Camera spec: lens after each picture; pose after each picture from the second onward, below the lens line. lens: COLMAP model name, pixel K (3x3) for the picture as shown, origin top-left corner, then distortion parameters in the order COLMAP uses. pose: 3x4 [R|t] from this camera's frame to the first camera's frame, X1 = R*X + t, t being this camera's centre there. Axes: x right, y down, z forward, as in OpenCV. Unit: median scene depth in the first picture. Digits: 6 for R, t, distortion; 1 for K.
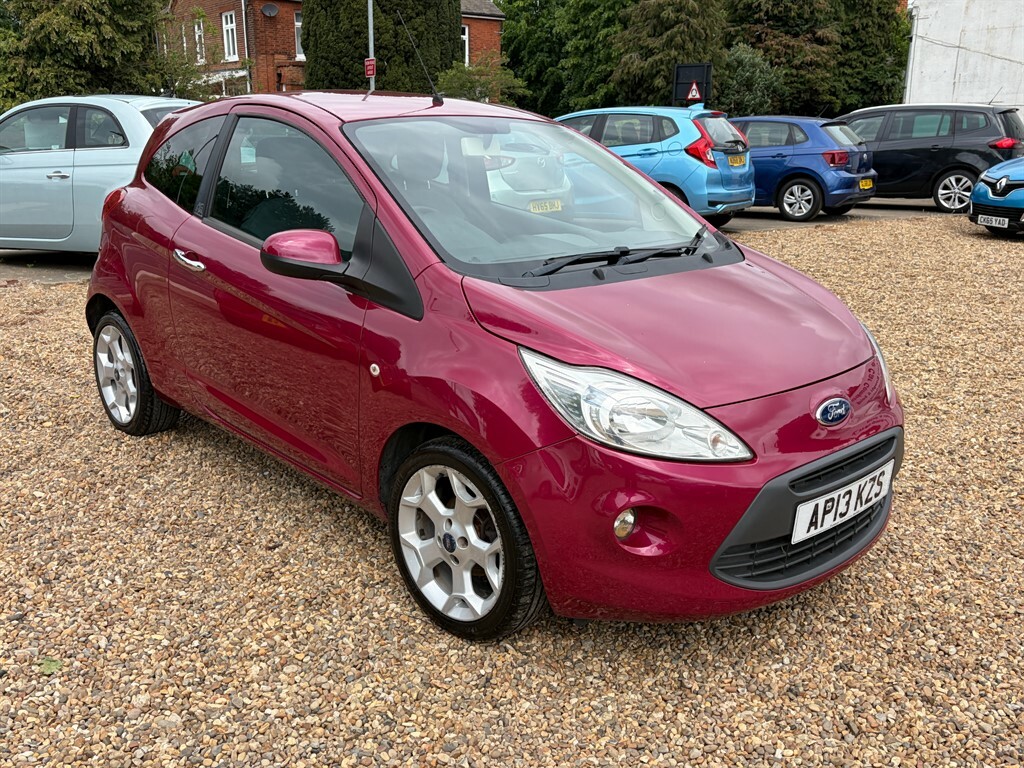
lens RADIAL K [[1008.8, 0, 526.3], [0, 1008.8, 382.3], [0, 0, 1]] dist [0.064542, -0.037299]
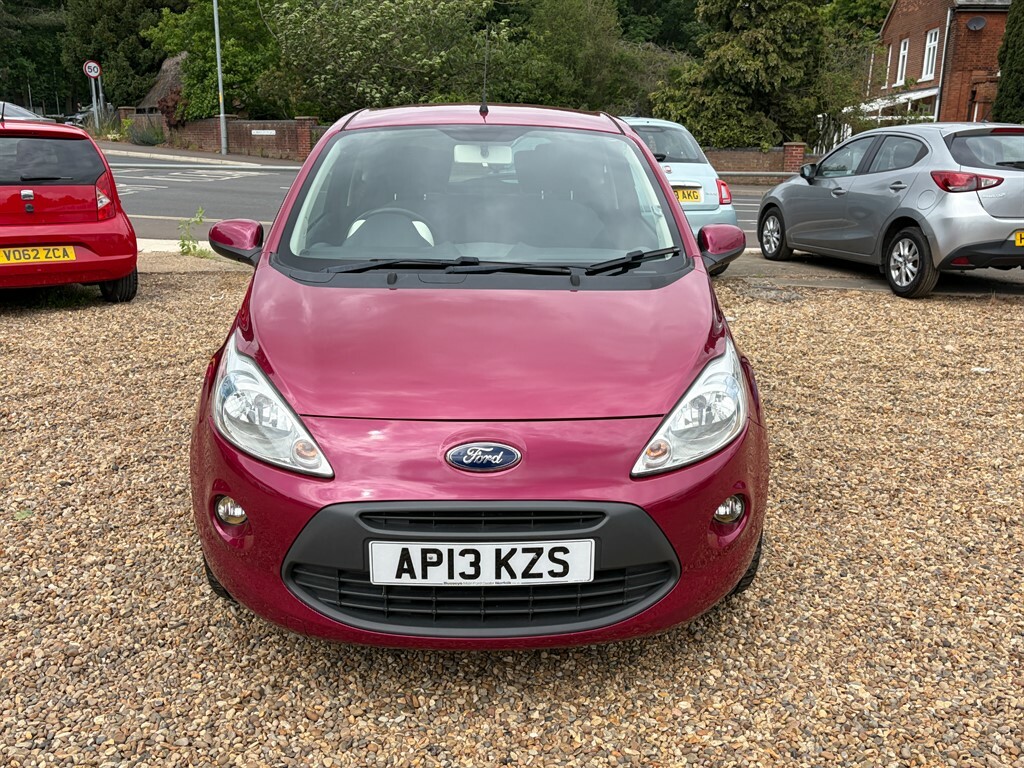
lens RADIAL K [[1008.8, 0, 526.3], [0, 1008.8, 382.3], [0, 0, 1]] dist [0.064542, -0.037299]
pose [[0.730331, 0.160259, -0.664028, 0.160977], [-0.175289, 0.983508, 0.044572, -0.014155], [0.660220, 0.083844, 0.746378, 0.068352]]
